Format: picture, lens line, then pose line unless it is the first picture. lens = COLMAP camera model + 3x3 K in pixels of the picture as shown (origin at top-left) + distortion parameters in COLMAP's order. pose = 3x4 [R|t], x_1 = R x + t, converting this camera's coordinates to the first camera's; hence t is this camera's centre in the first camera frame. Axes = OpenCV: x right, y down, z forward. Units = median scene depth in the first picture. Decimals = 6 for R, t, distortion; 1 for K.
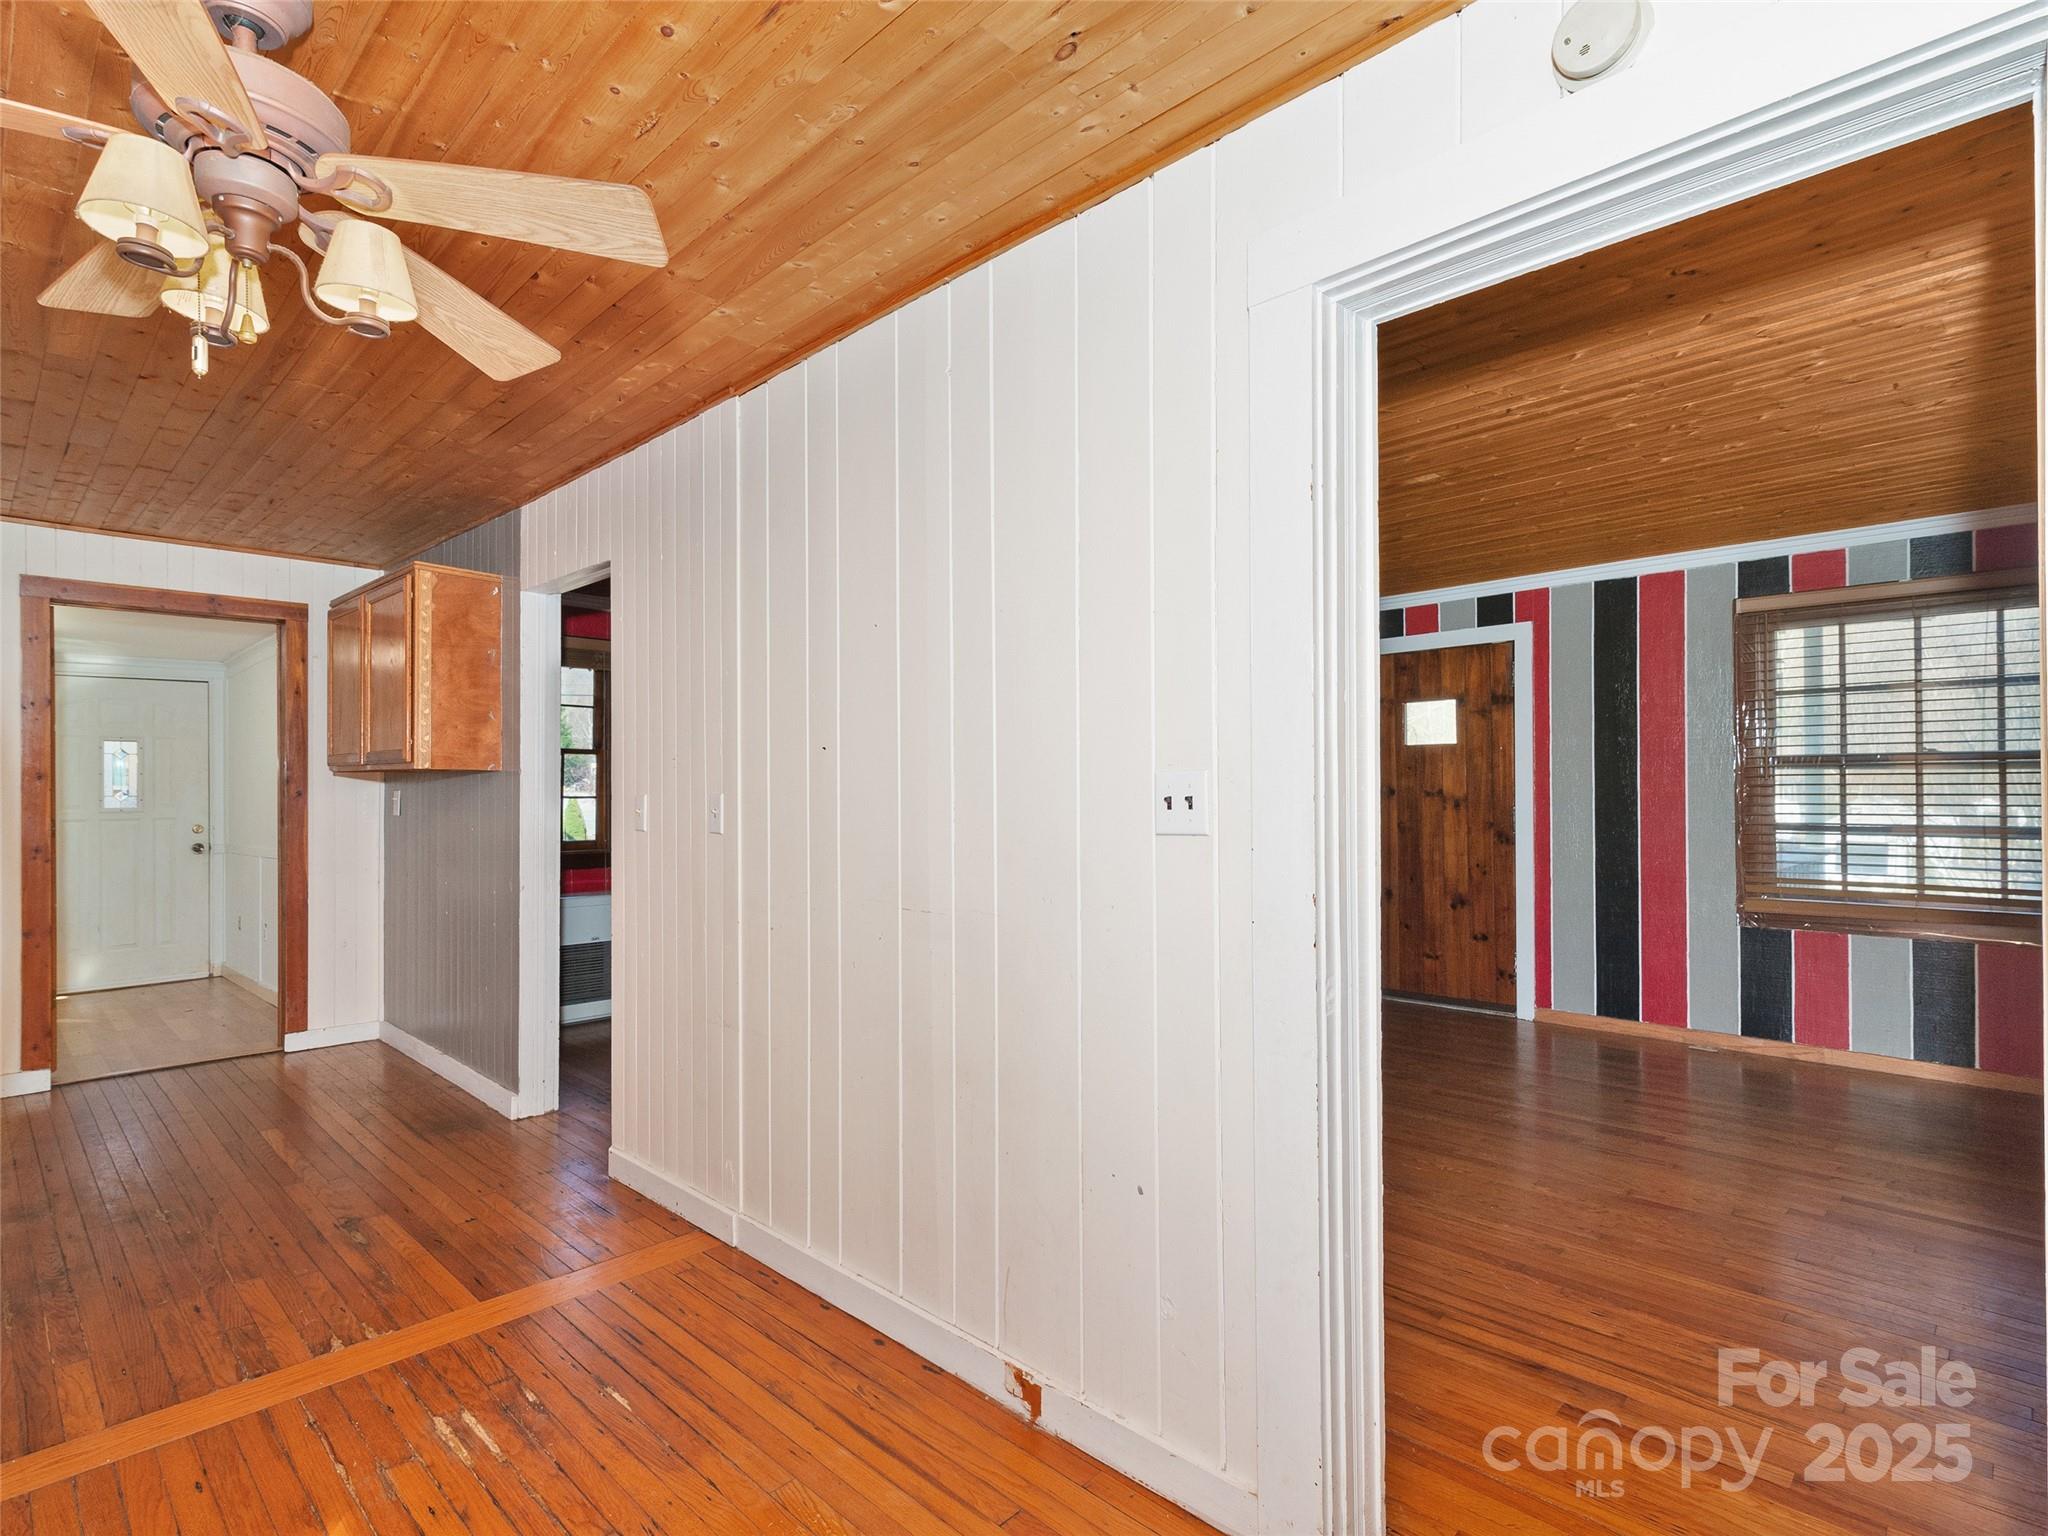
lens RADIAL K [[1043.7, 0, 1024.0], [0, 1043.7, 768.0], [0, 0, 1]] dist [0.020732, -0.000502]
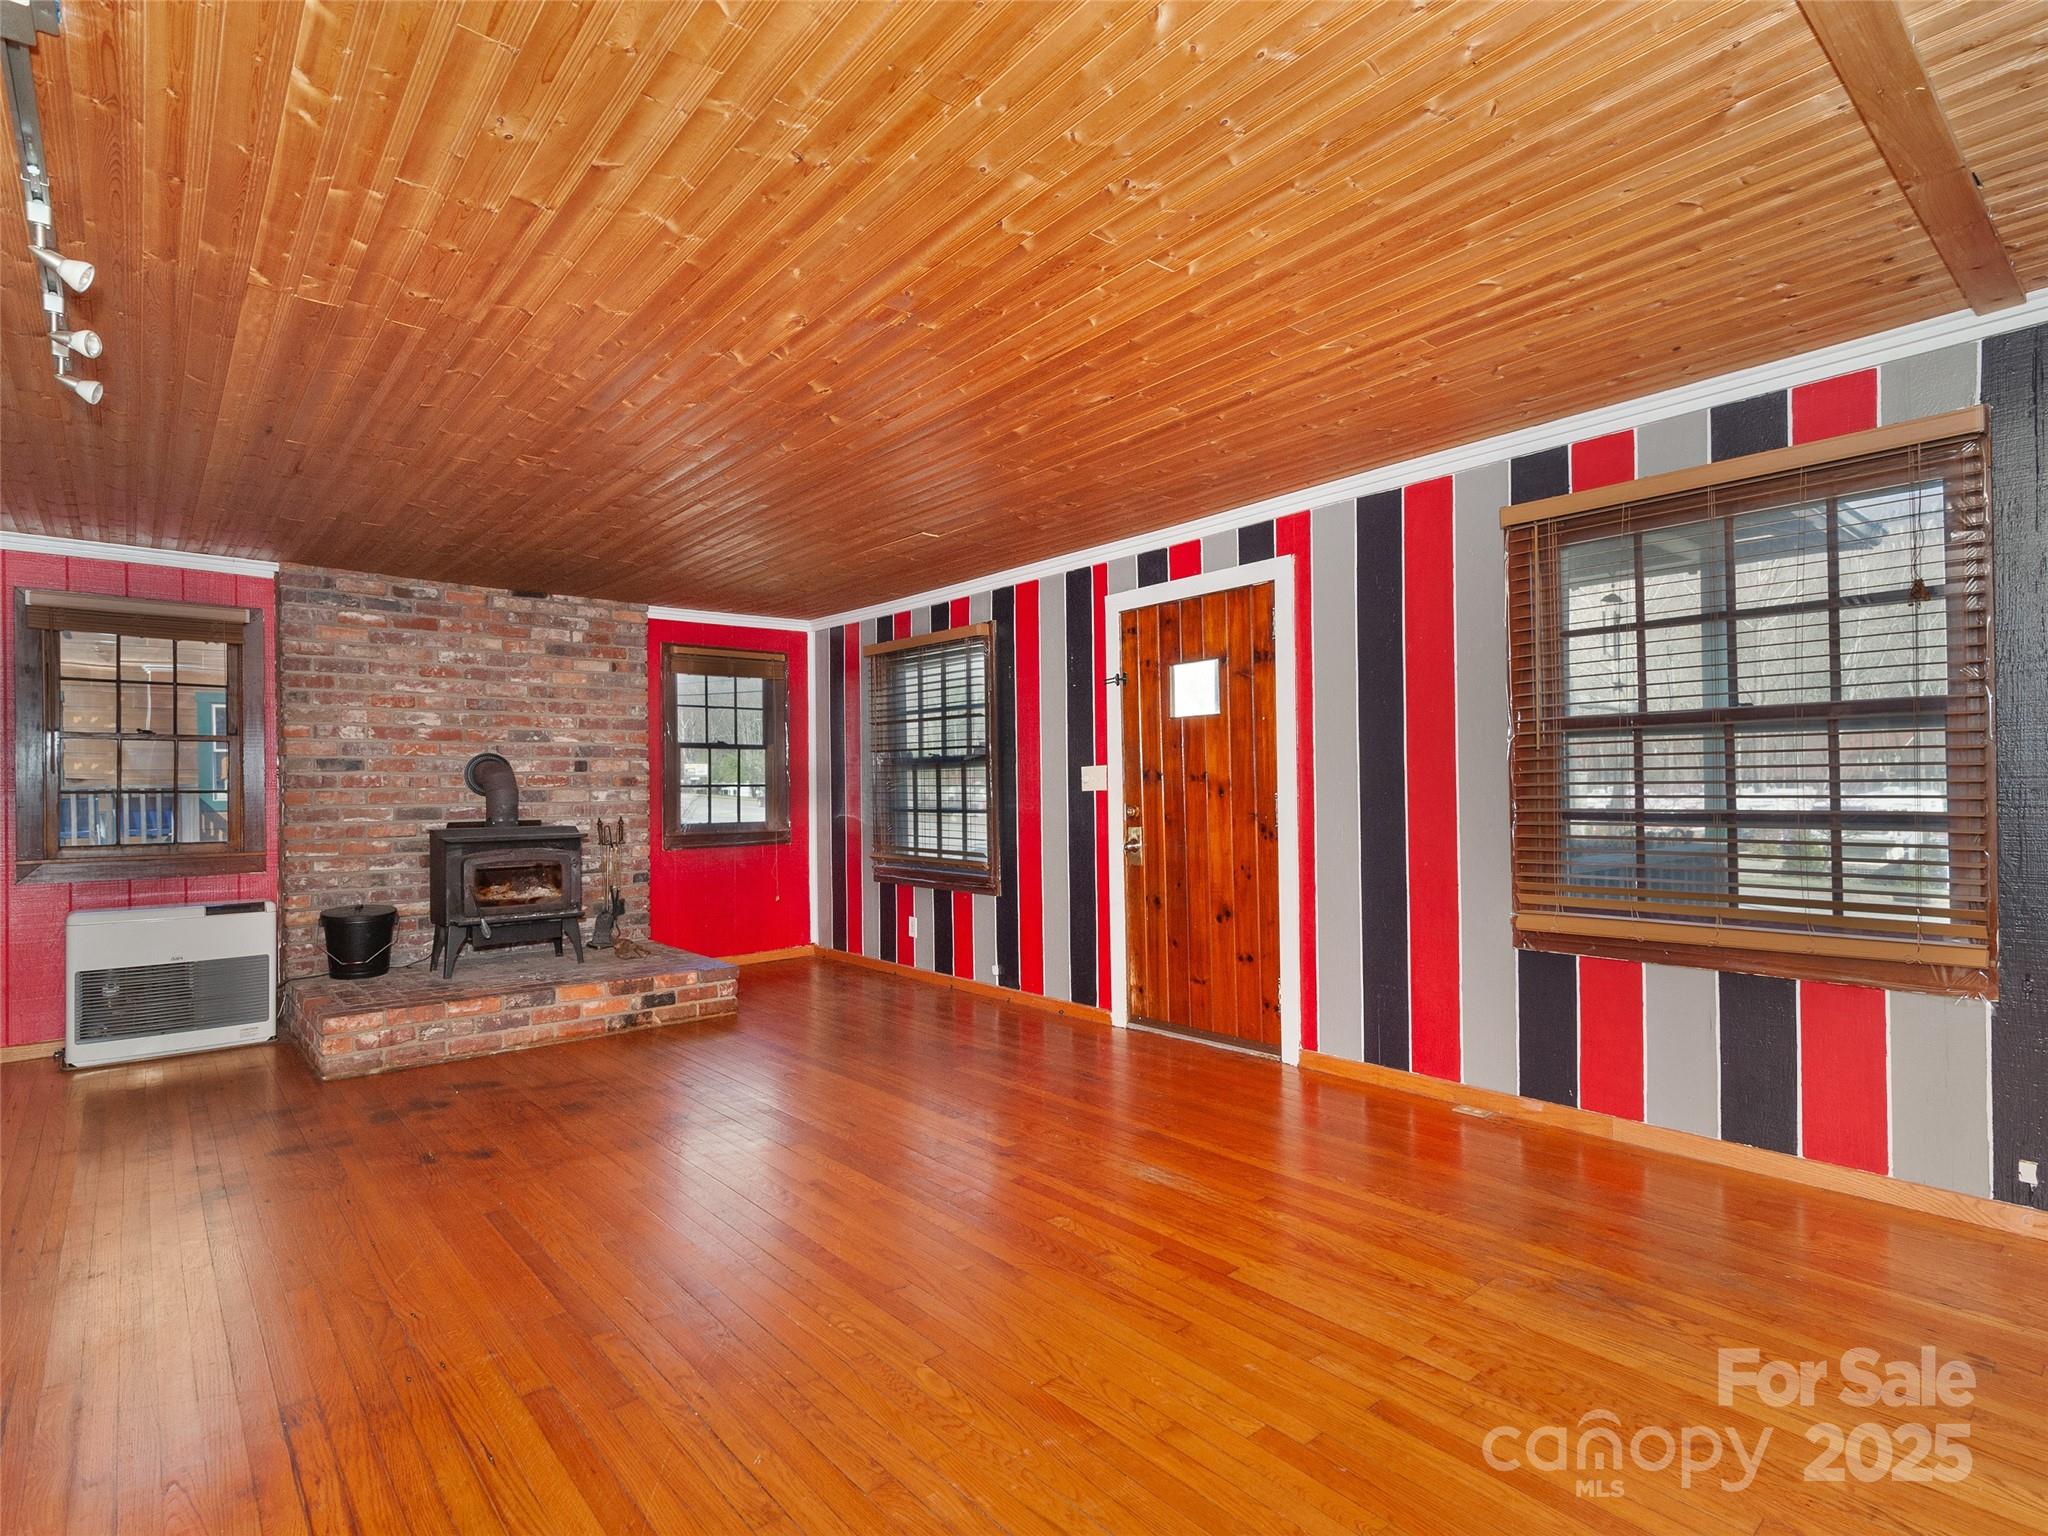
lens RADIAL K [[1043.7, 0, 1024.0], [0, 1043.7, 768.0], [0, 0, 1]] dist [0.020732, -0.000502]
pose [[0.995318, -0.017396, -0.095081, 0.361112], [0.018192, 0.999806, 0.007510, 0.009511], [0.094932, -0.009205, 0.995441, 0.208574]]
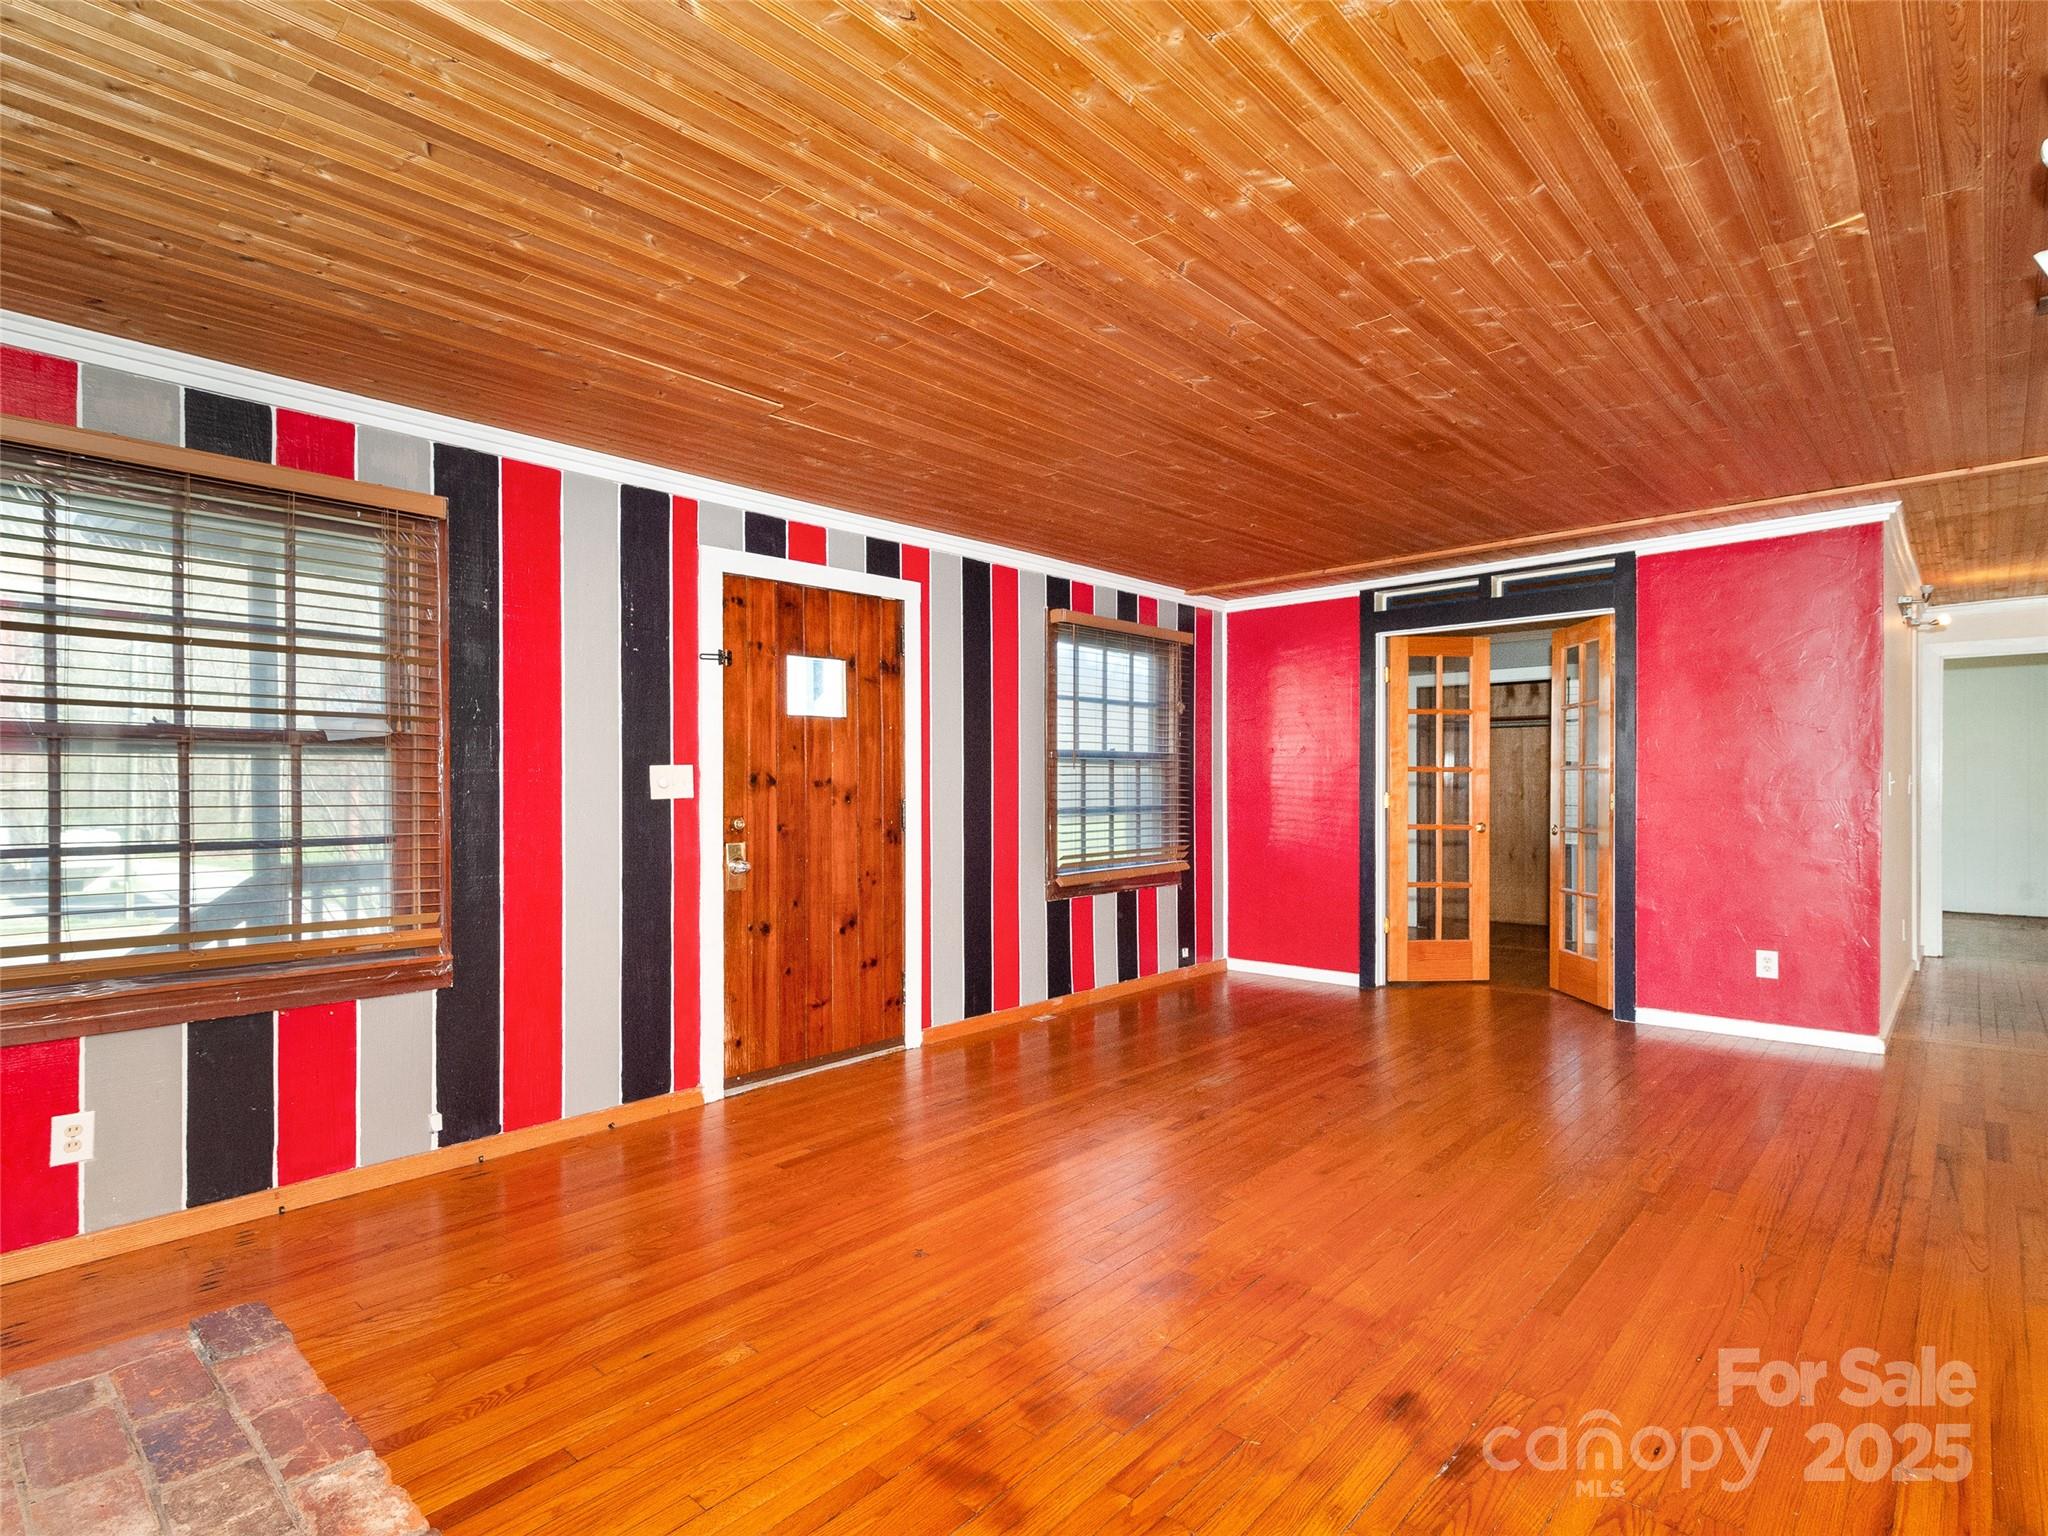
lens RADIAL K [[1087.6, 0, 1024.0], [0, 1087.6, 768.0], [0, 0, 1]] dist [0.025406, 0.000985]
pose [[-0.043597, 0.020972, 0.998829, -0.414615], [-0.013956, 0.999669, -0.021598, 0.030916], [-0.998952, -0.014882, -0.043290, 0.960332]]
